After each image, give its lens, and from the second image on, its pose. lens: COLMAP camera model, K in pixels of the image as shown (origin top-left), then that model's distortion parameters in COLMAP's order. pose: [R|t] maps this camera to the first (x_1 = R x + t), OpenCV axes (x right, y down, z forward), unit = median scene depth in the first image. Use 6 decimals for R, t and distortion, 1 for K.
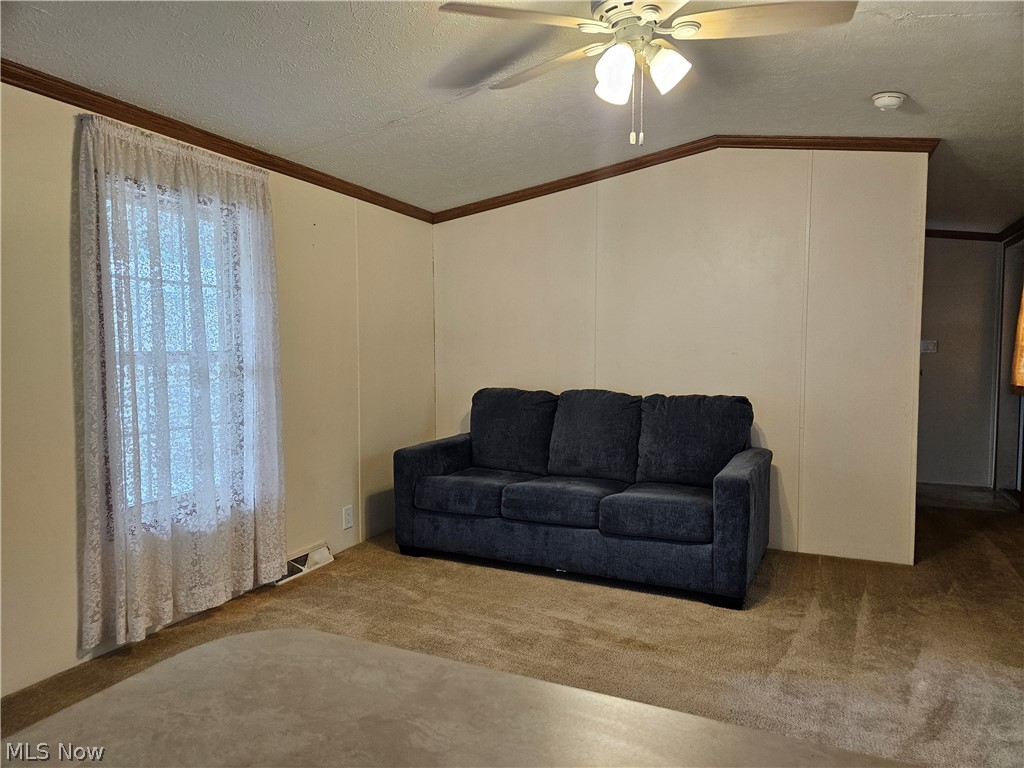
lens RADIAL K [[684.9, 0, 505.2], [0, 684.9, 385.5], [0, 0, 1]] dist [0.067635, -0.053279]
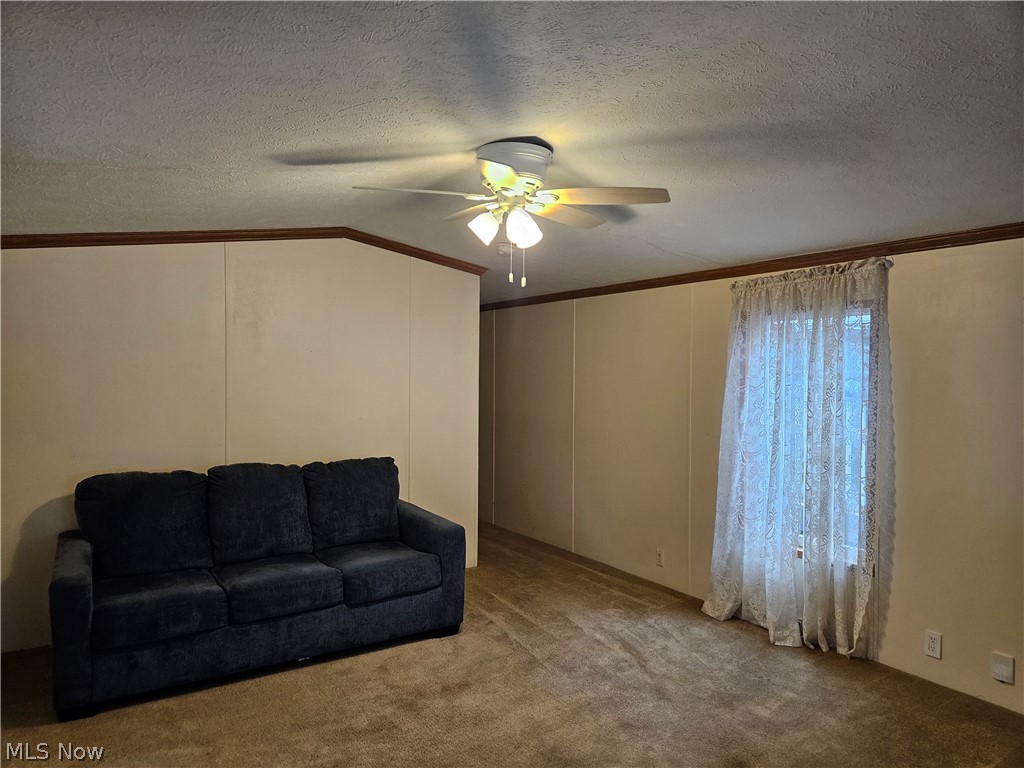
lens RADIAL K [[684.9, 0, 503.5], [0, 684.9, 384.5], [0, 0, 1]] dist [0.067635, -0.053279]
pose [[0.529565, -0.012397, 0.848179, -0.625365], [0.038211, 0.999227, -0.009253, -0.103374], [-0.847408, 0.037310, 0.529629, 0.238402]]
